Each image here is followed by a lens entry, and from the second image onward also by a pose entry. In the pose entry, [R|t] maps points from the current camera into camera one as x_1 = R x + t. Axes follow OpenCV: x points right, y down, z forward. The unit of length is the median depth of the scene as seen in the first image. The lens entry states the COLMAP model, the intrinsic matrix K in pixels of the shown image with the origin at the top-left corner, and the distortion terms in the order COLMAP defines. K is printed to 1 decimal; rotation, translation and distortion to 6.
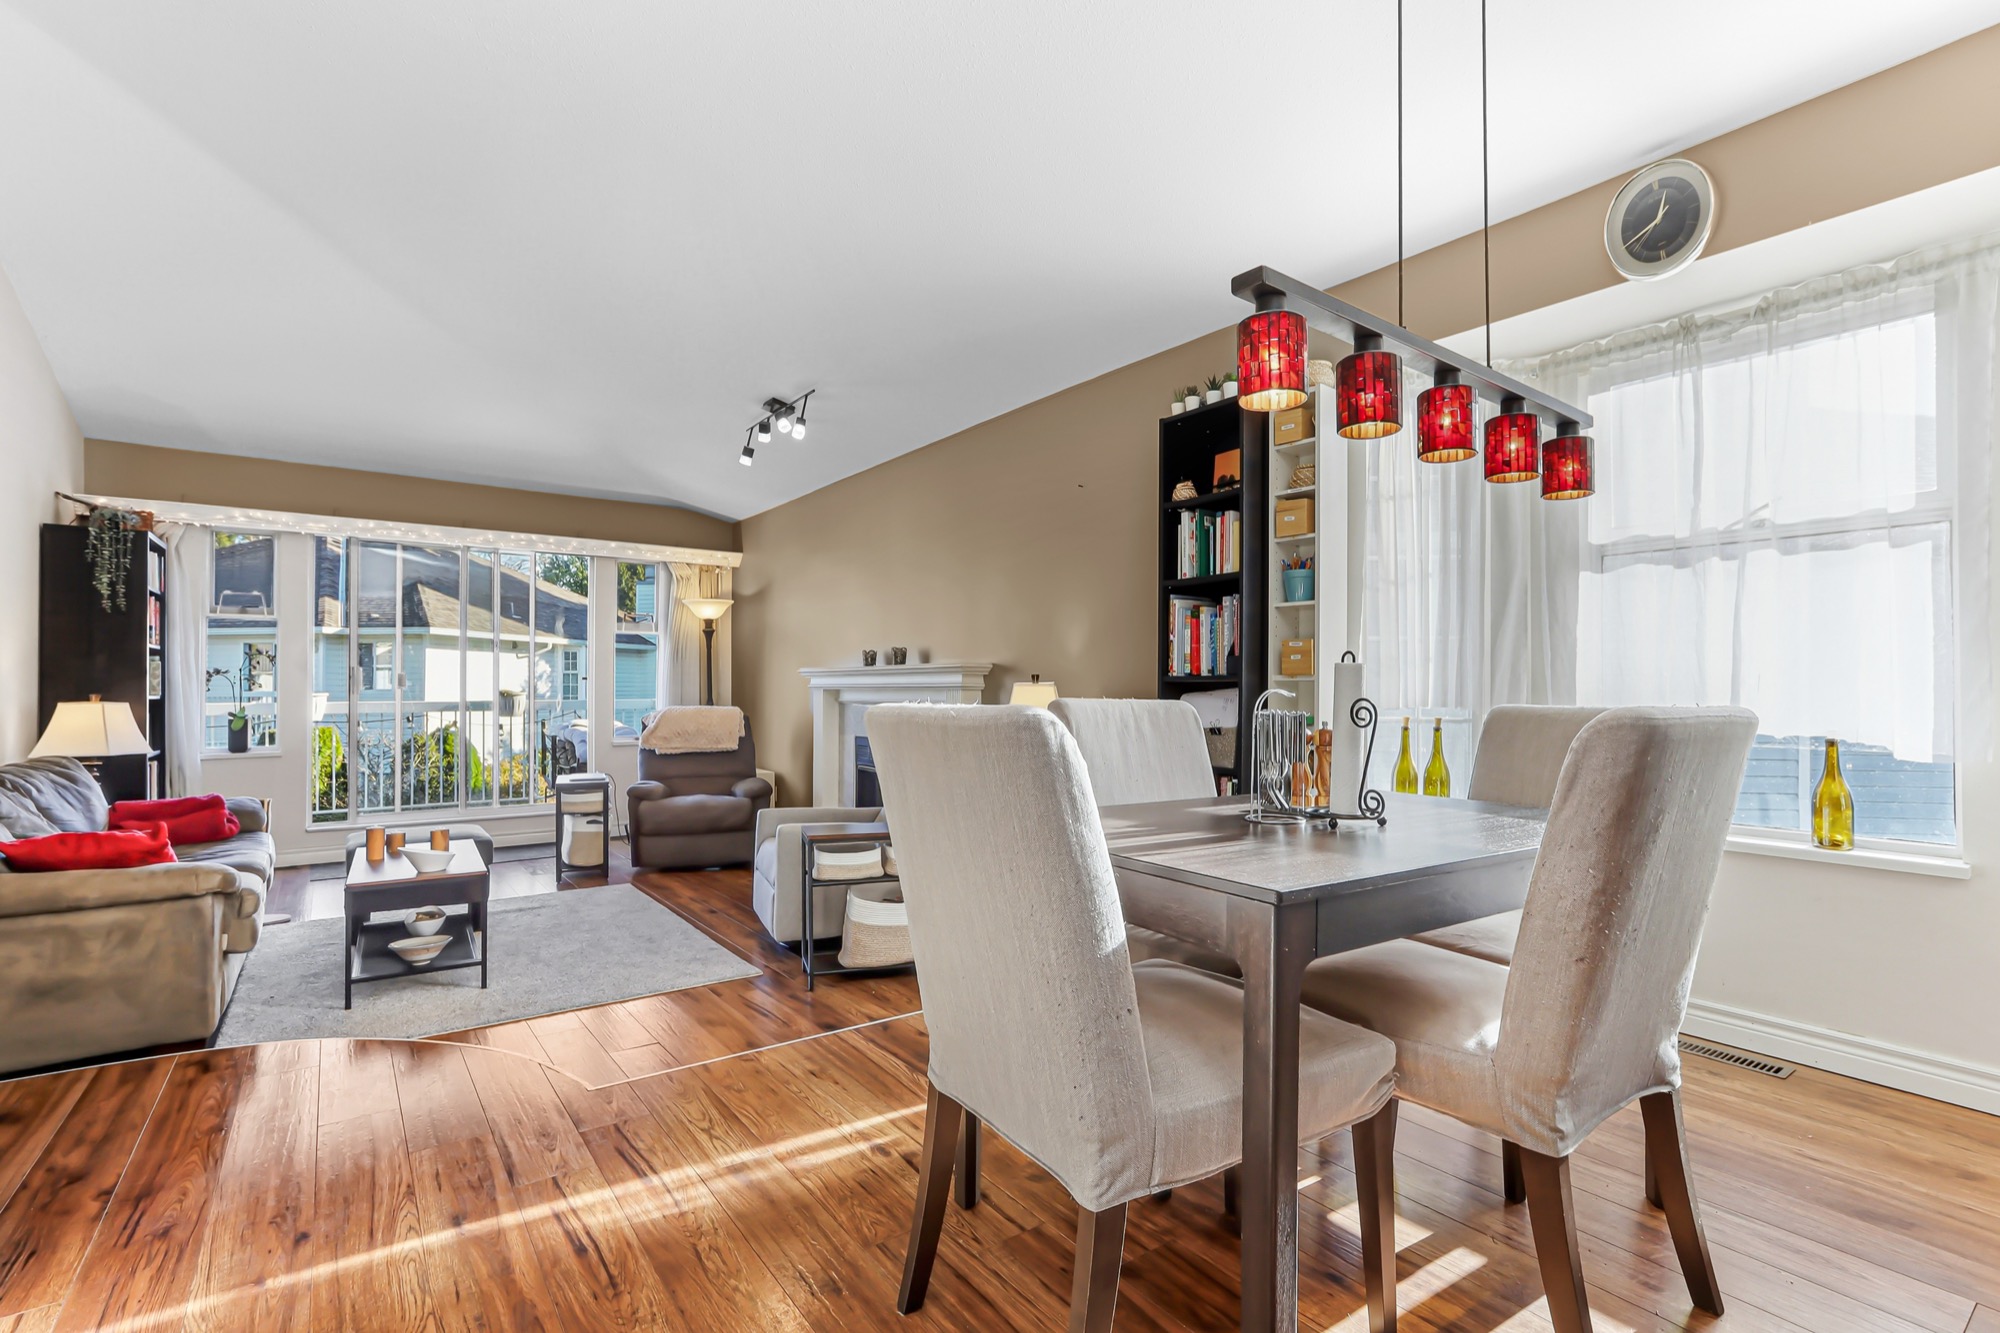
lens RADIAL K [[933.1, 0, 971.3], [0, 933.1, 666.3], [0, 0, 1]] dist [0.001105, 0.000601]
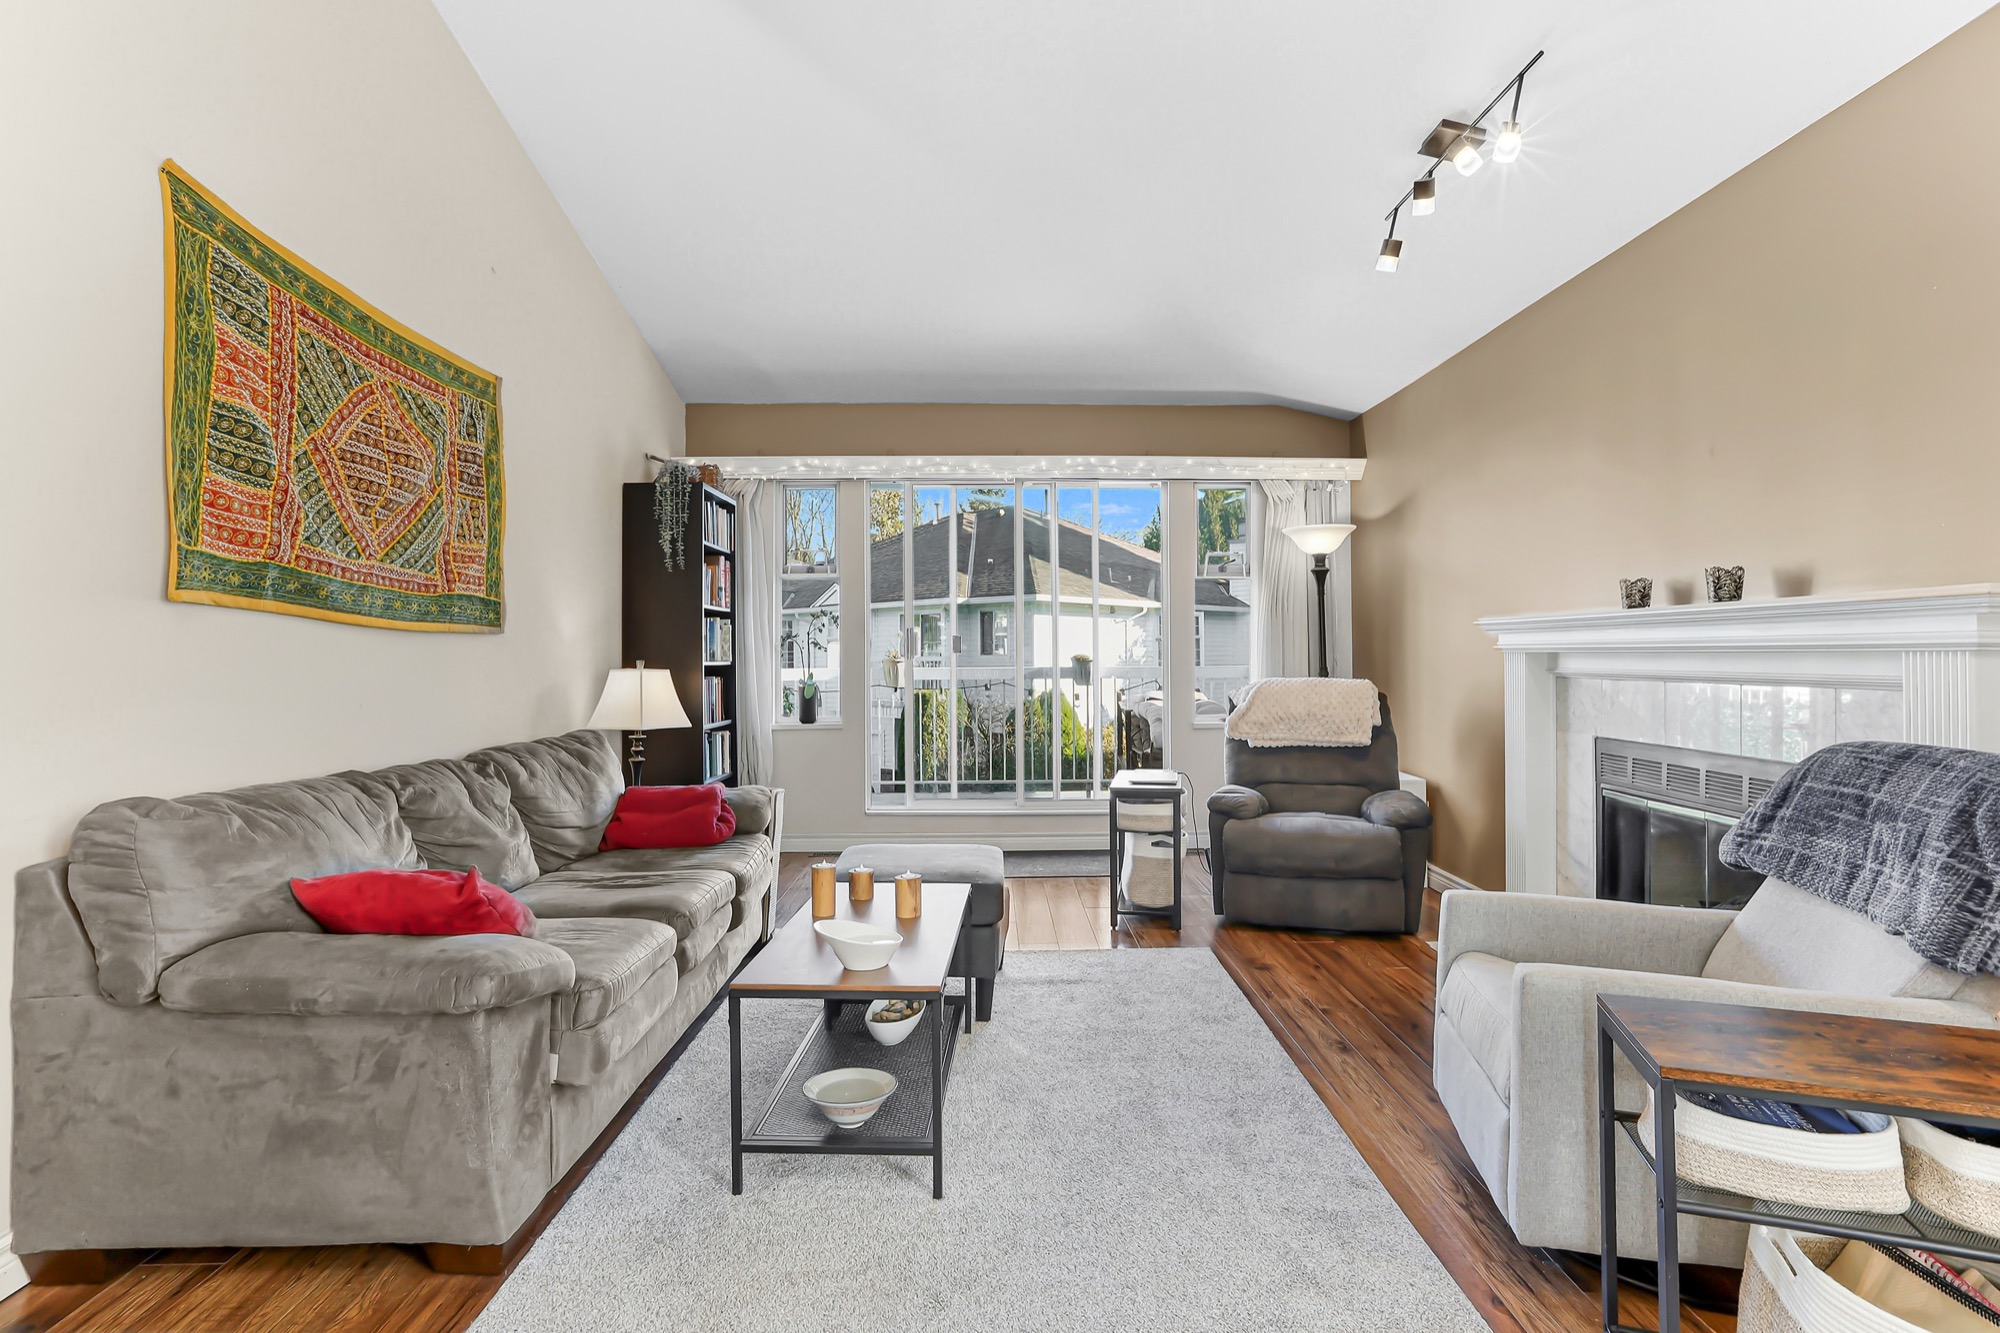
lens RADIAL K [[946.7, 0, 1013.9], [0, 946.7, 642.7], [0, 0, 1]] dist [-0.005561, 0.000699]
pose [[0.839393, -0.008841, -0.543453, -0.106782], [0.015759, 0.999843, 0.008075, 0.008592], [0.543296, -0.015343, 0.839401, 0.334652]]
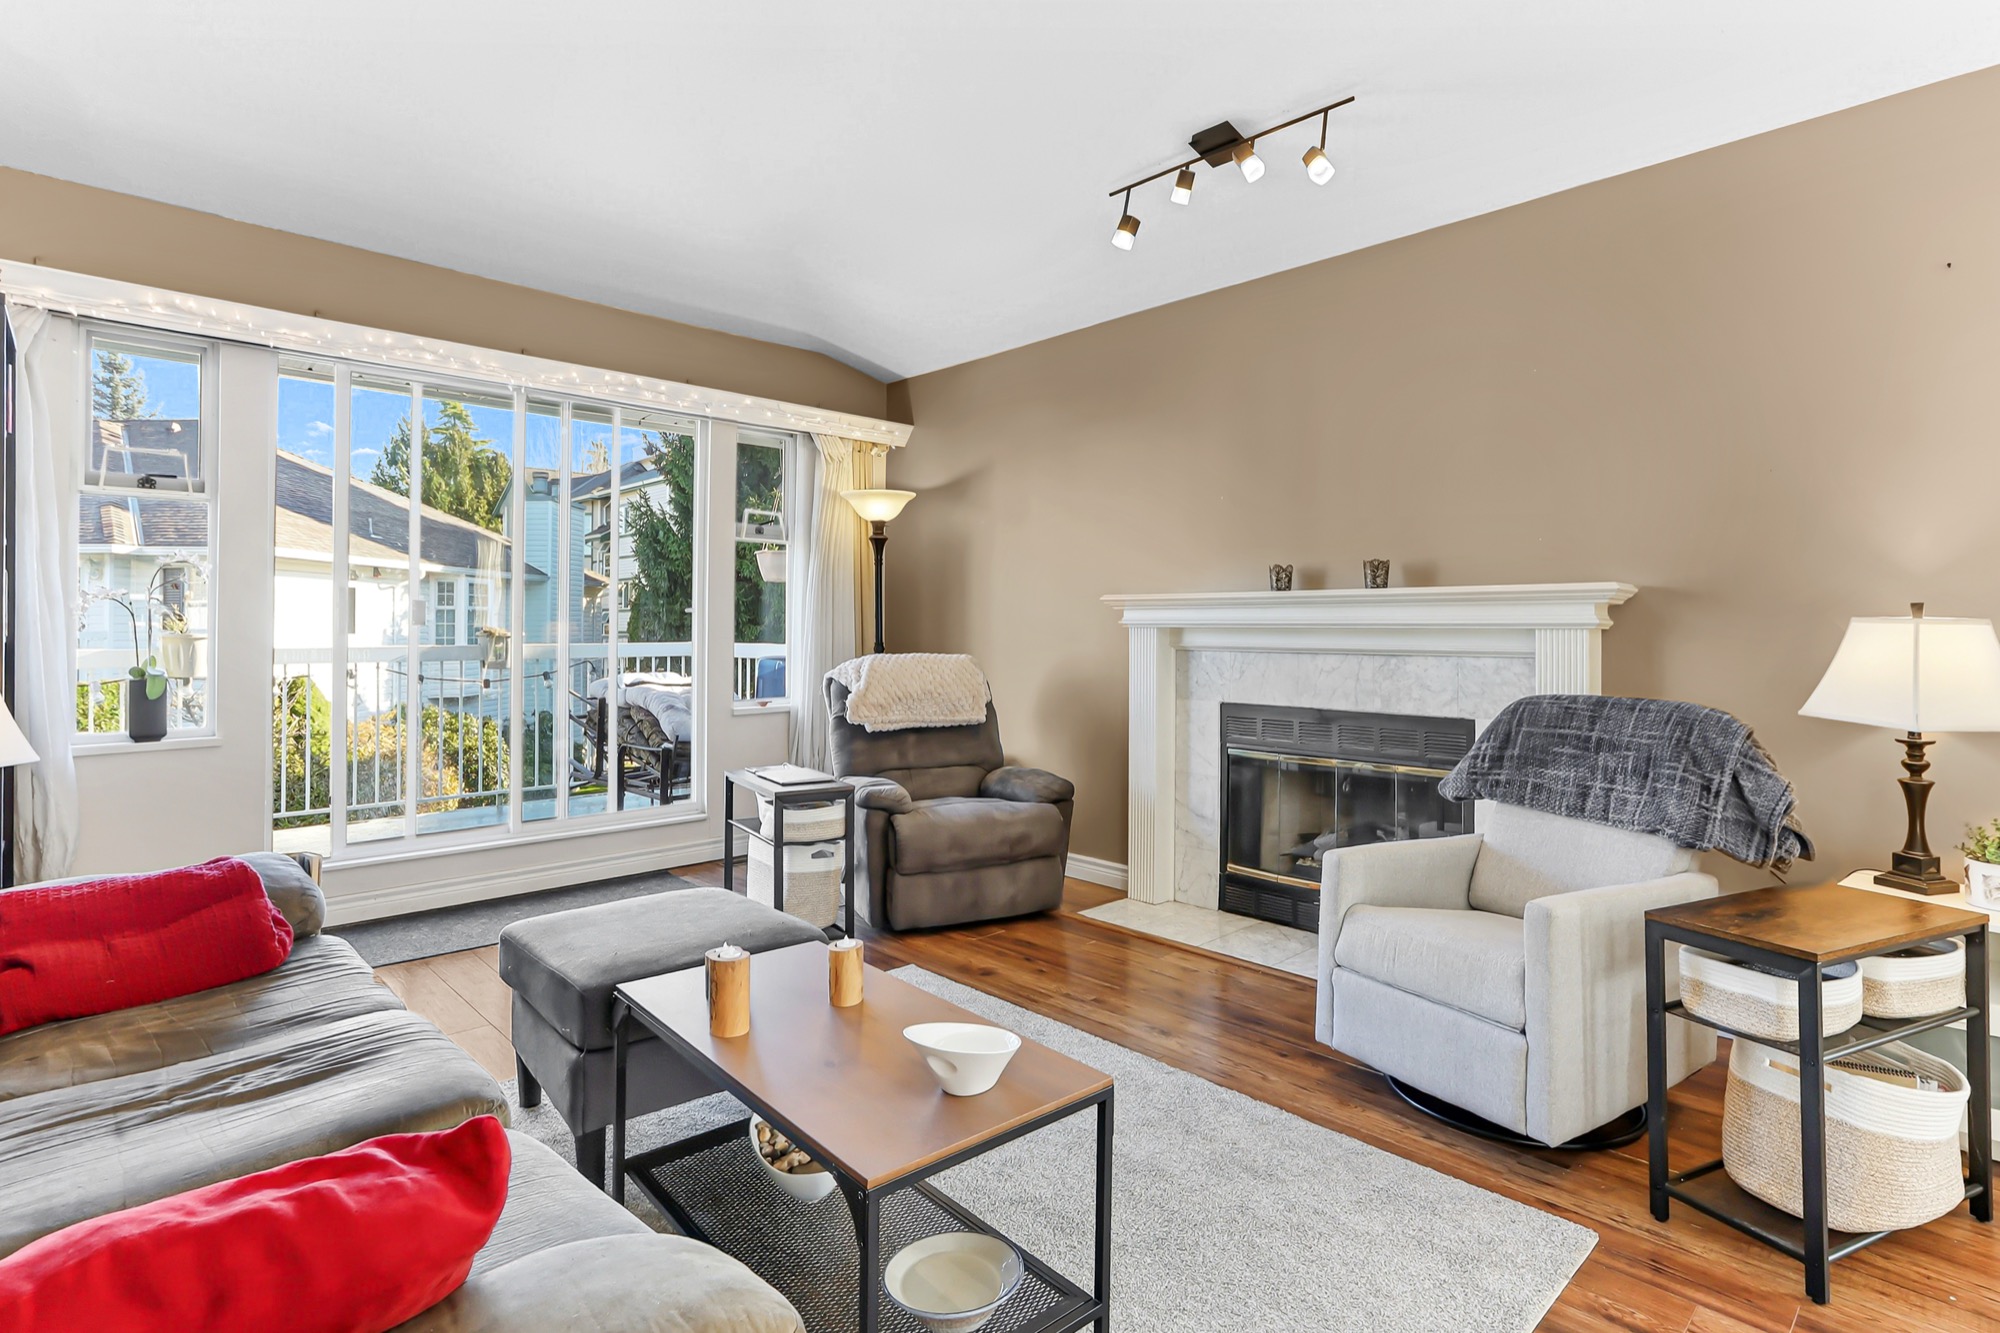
lens RADIAL K [[1022.5, 0, 1000.3], [0, 1022.5, 608.5], [0, 0, 1]] dist [-0.005412, 0.000331]
pose [[0.989319, 0.004324, 0.145701, -0.374085], [-0.004766, 0.999985, 0.002687, 0.010280], [-0.145687, -0.003353, 0.989325, 0.337025]]
